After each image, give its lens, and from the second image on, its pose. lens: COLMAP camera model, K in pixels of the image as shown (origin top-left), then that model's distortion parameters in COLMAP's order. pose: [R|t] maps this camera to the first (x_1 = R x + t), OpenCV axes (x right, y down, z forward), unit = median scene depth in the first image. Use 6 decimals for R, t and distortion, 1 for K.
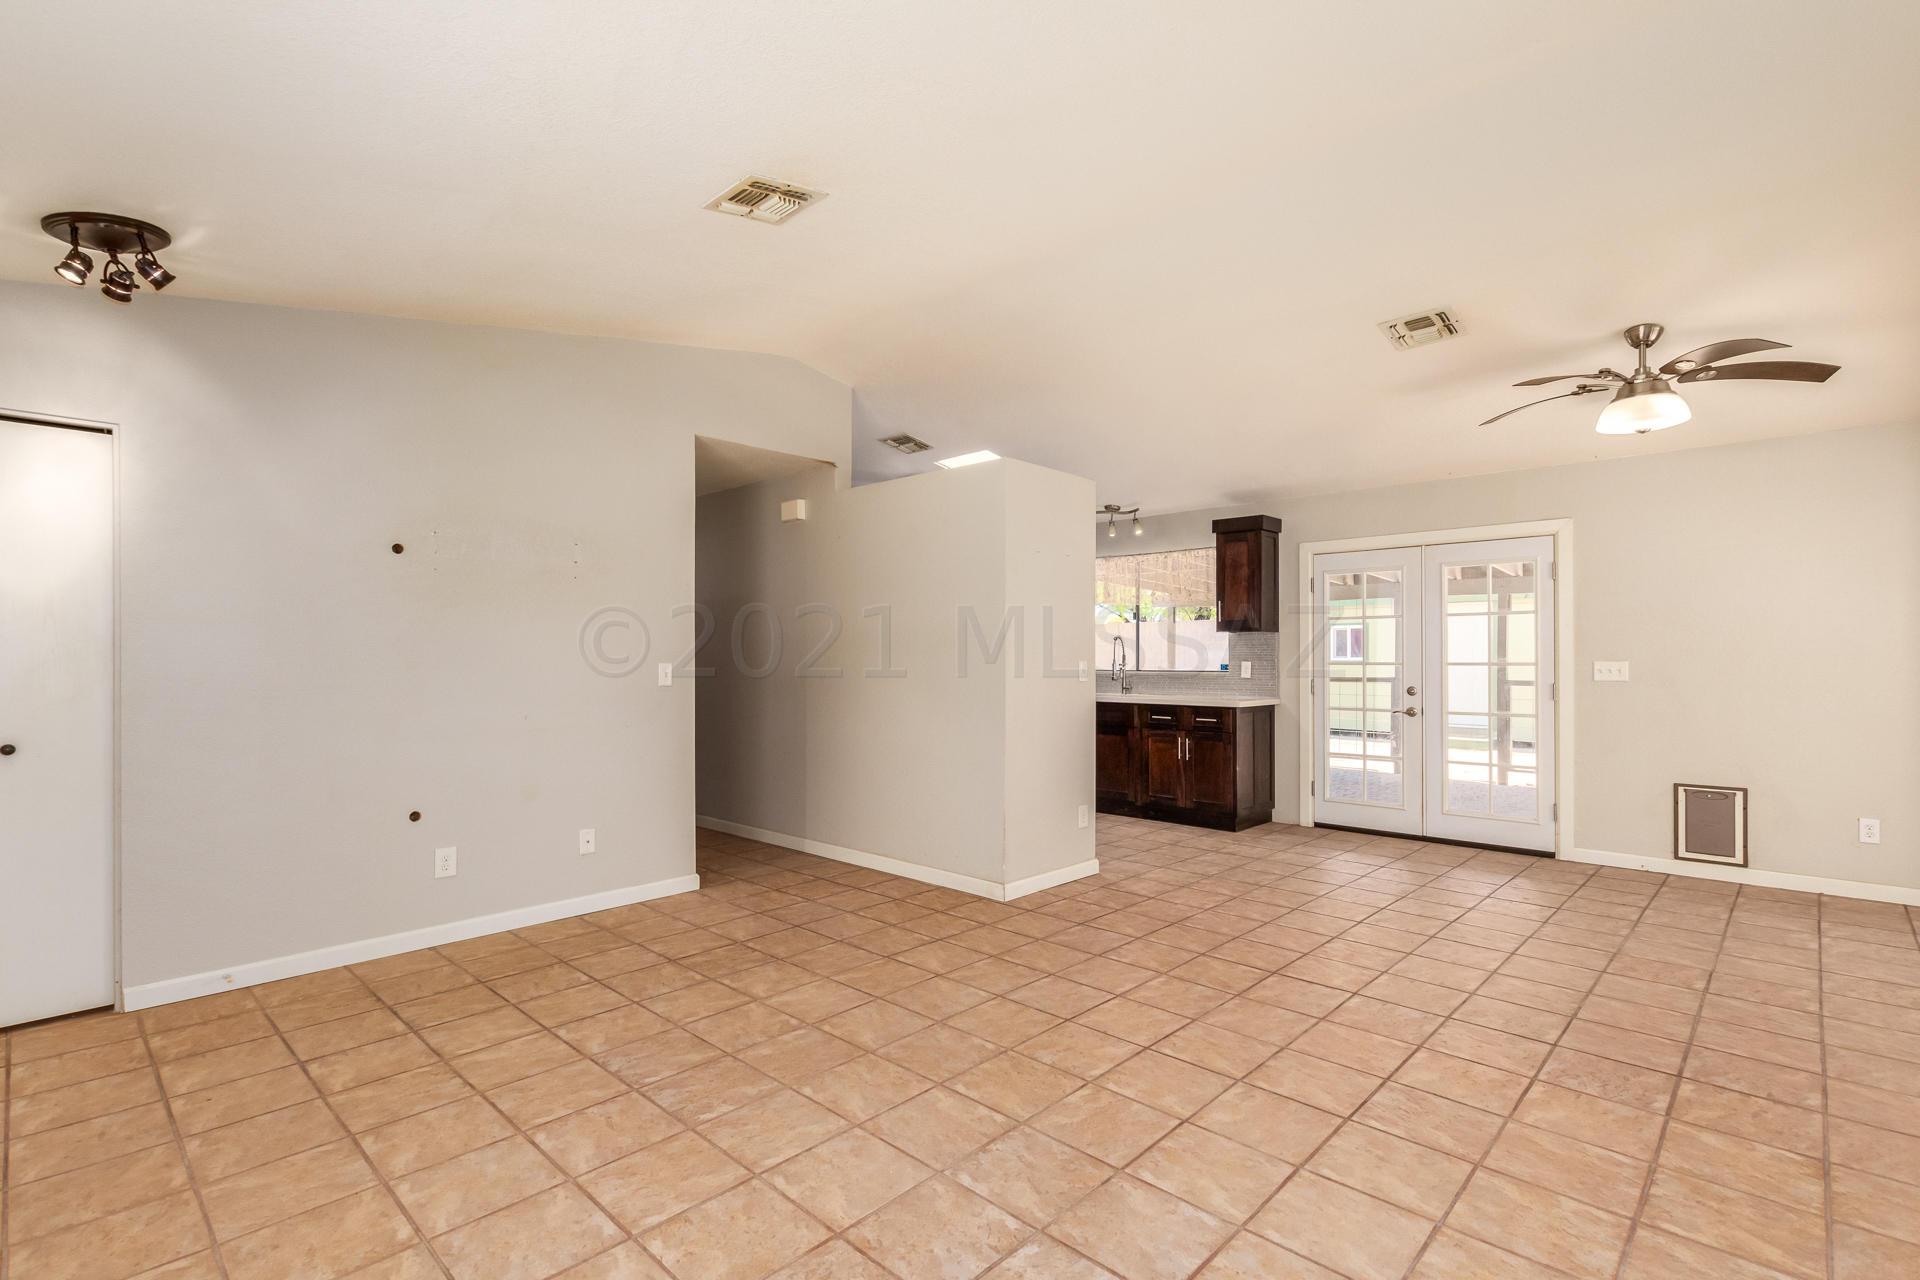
lens RADIAL K [[878.5, 0, 975.5], [0, 878.5, 626.5], [0, 0, 1]] dist [0.023123, -0.004392]
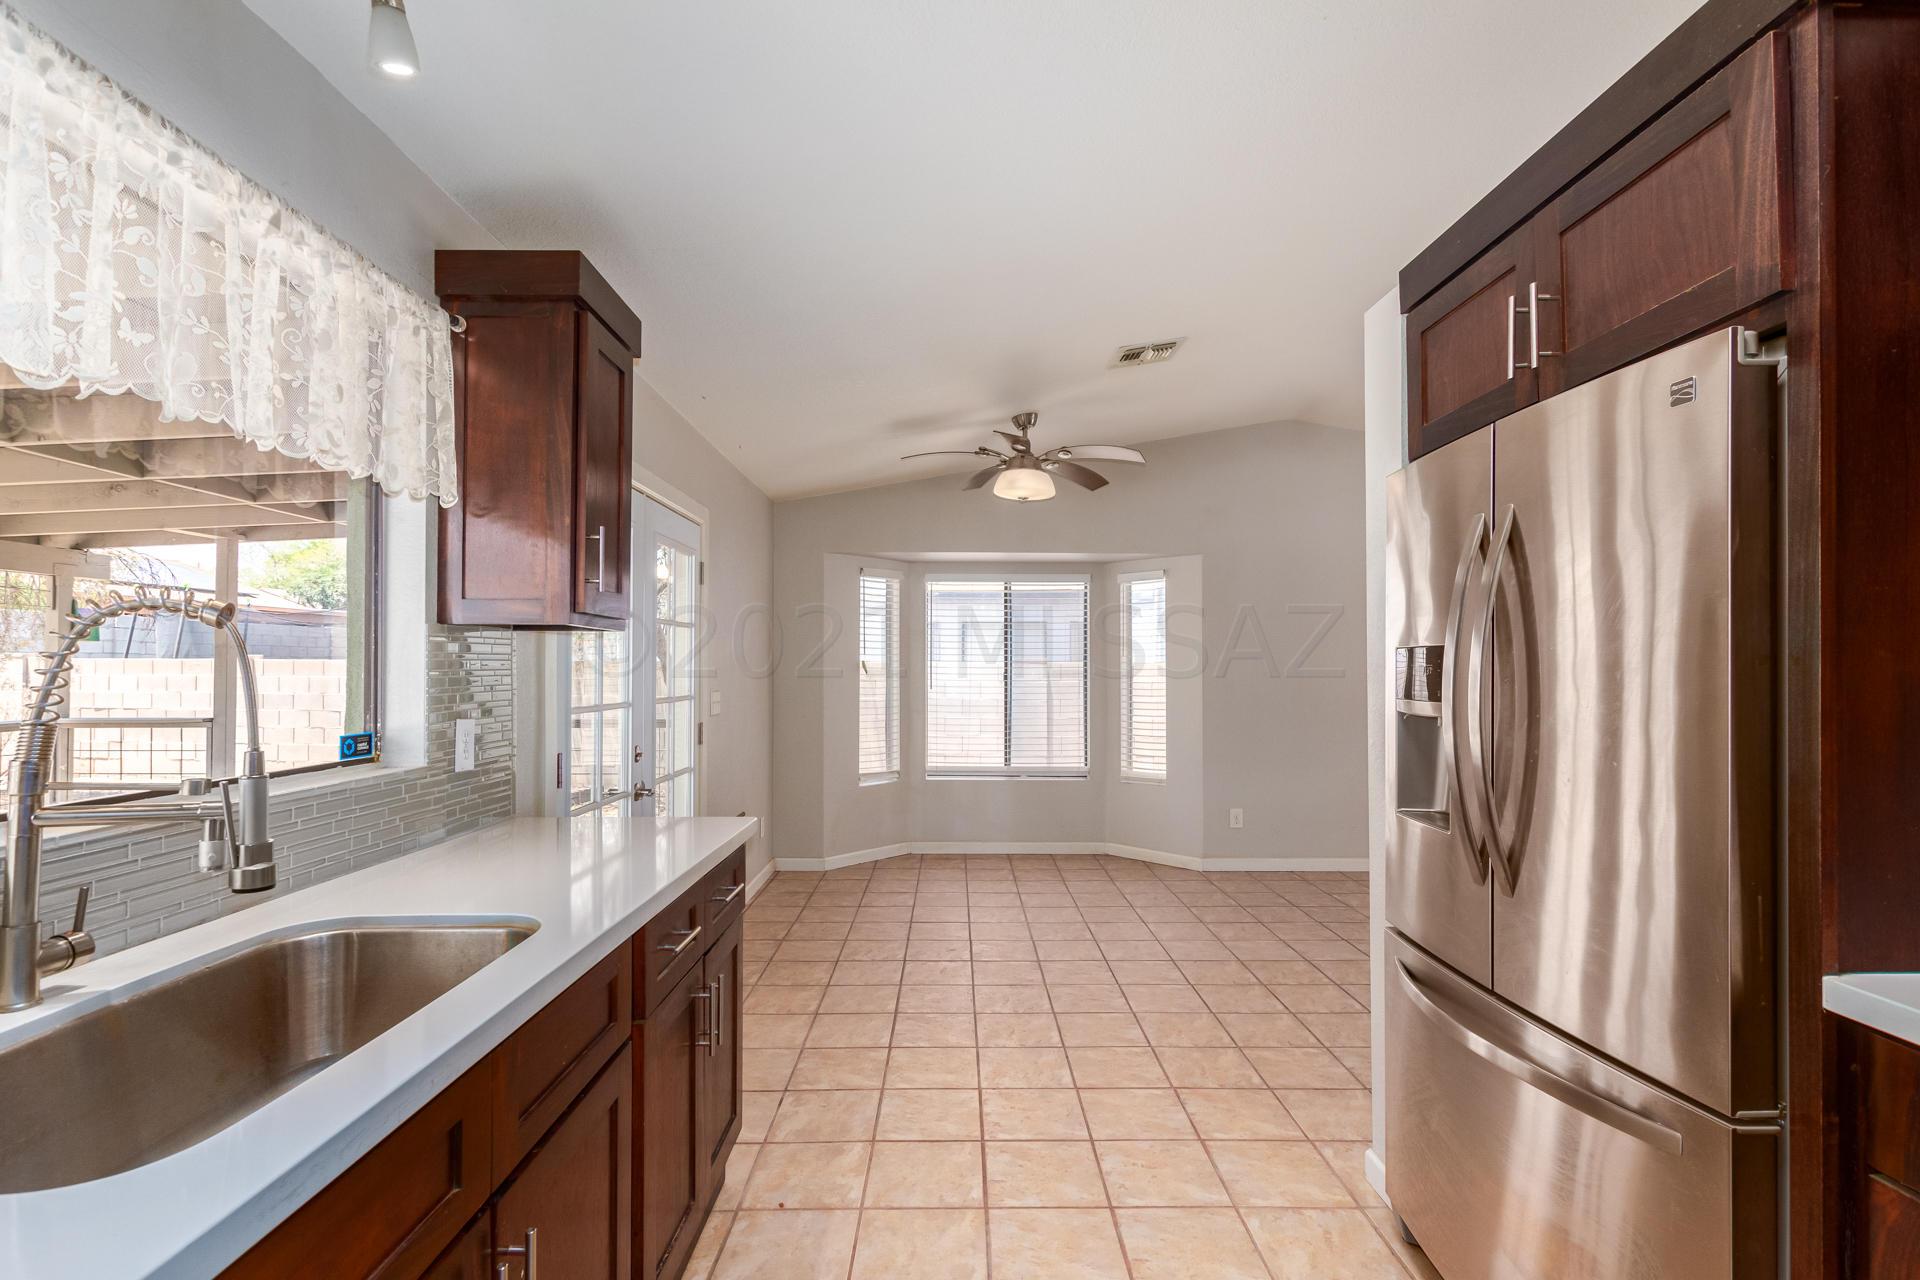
lens RADIAL K [[878.5, 0, 972.3], [0, 878.5, 654.3], [0, 0, 1]] dist [0.023123, -0.004392]
pose [[-0.695124, 0.012043, 0.718789, -0.072420], [-0.030819, 0.998441, -0.046532, 0.053544], [-0.718229, -0.054498, -0.693670, 2.096087]]
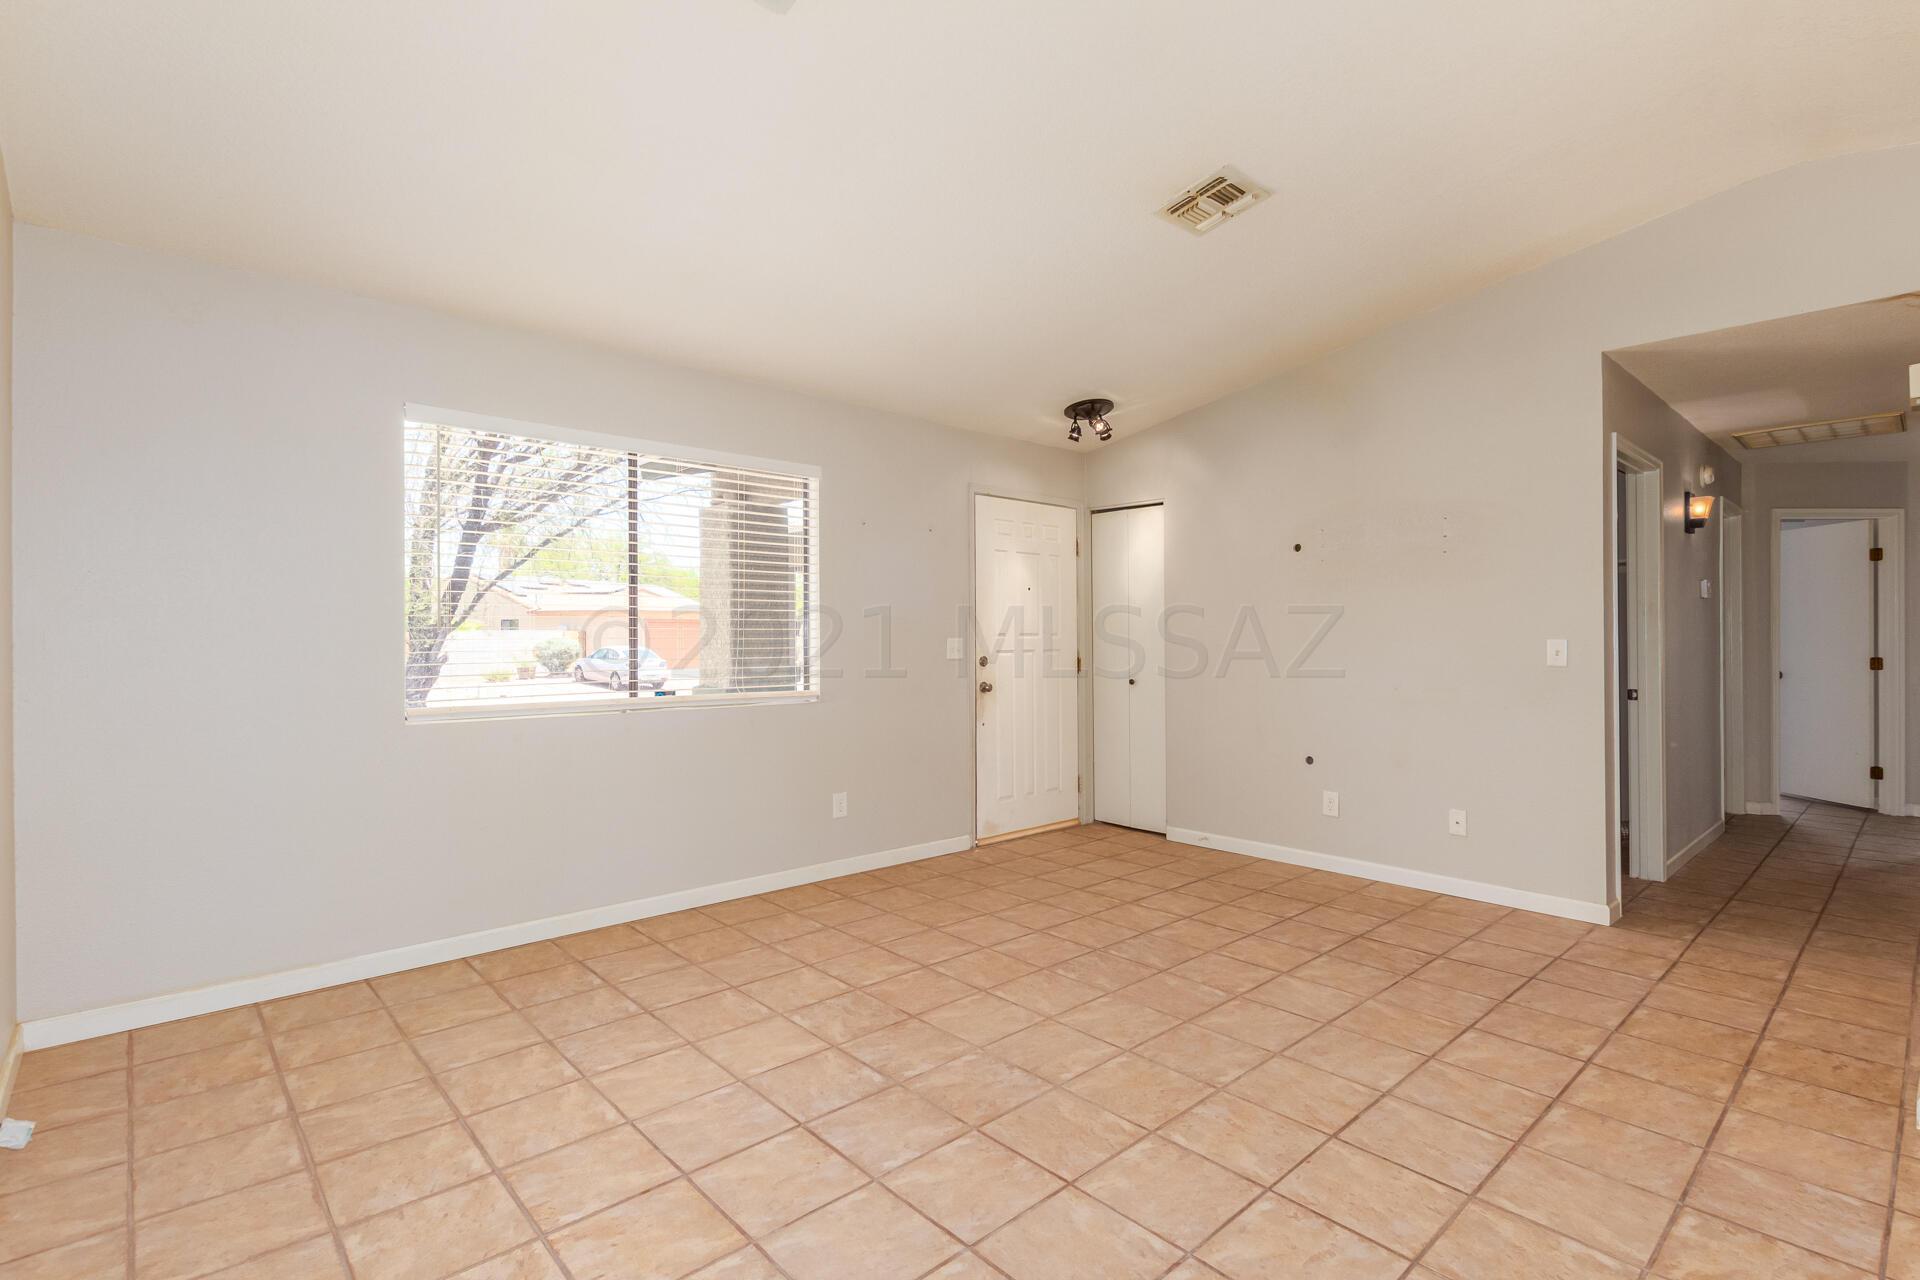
lens RADIAL K [[878.5, 0, 936.7], [0, 878.5, 617.5], [0, 0, 1]] dist [0.023123, -0.004392]
pose [[-0.082942, -0.028299, -0.996152, 0.713684], [0.037181, 0.998813, -0.031470, 0.033104], [0.995861, -0.039648, -0.081792, 0.631843]]
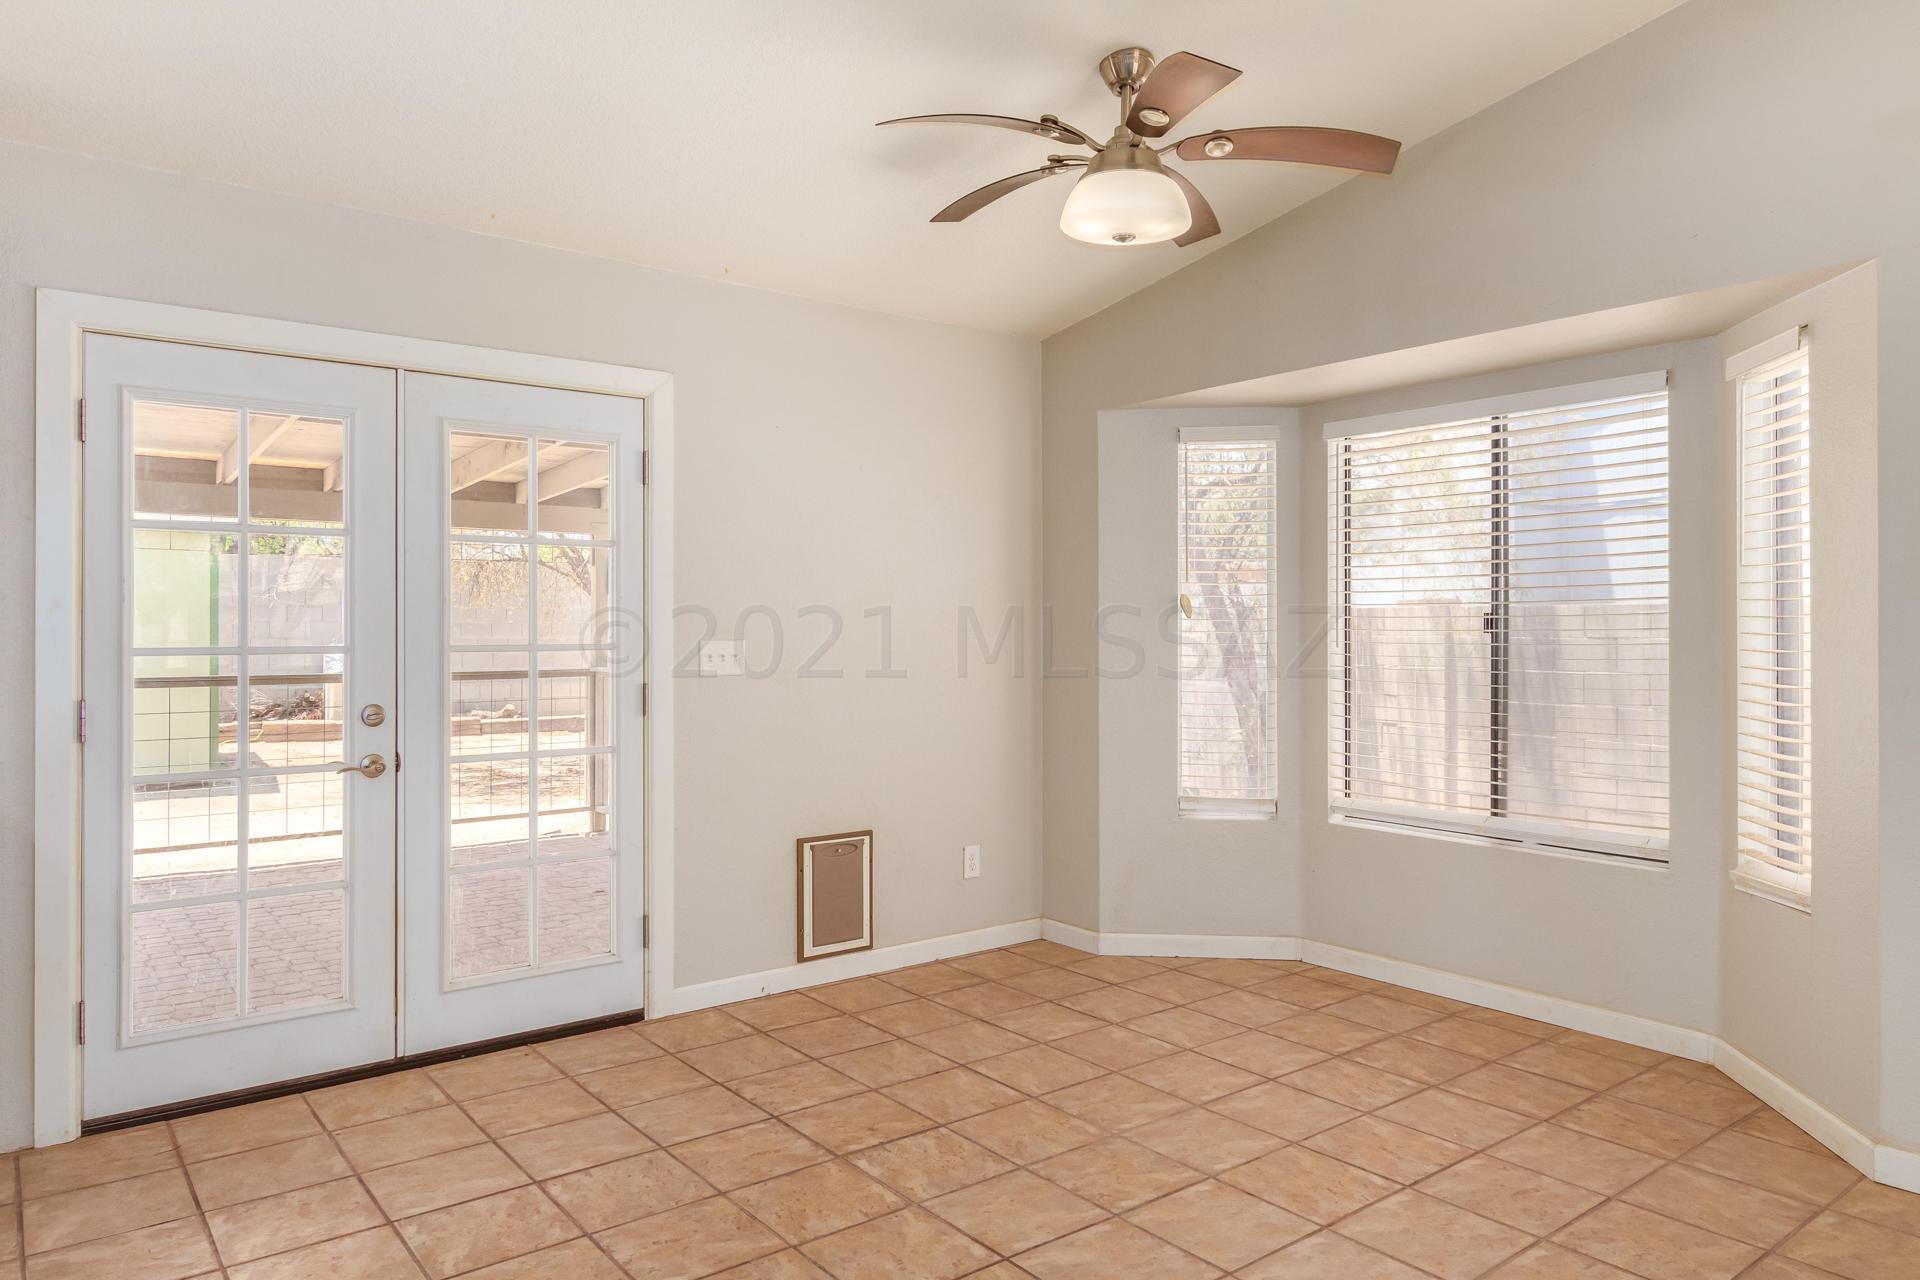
lens RADIAL K [[1237.0, 0, 966.2], [0, 1237.0, 633.3], [0, 0, 1]] dist [0.000274, -0.001636]
pose [[0.152592, 0.002052, 0.988287, -0.057989], [-0.038361, 0.999257, 0.003848, 0.037757], [-0.987544, -0.038499, 0.152557, 1.096304]]
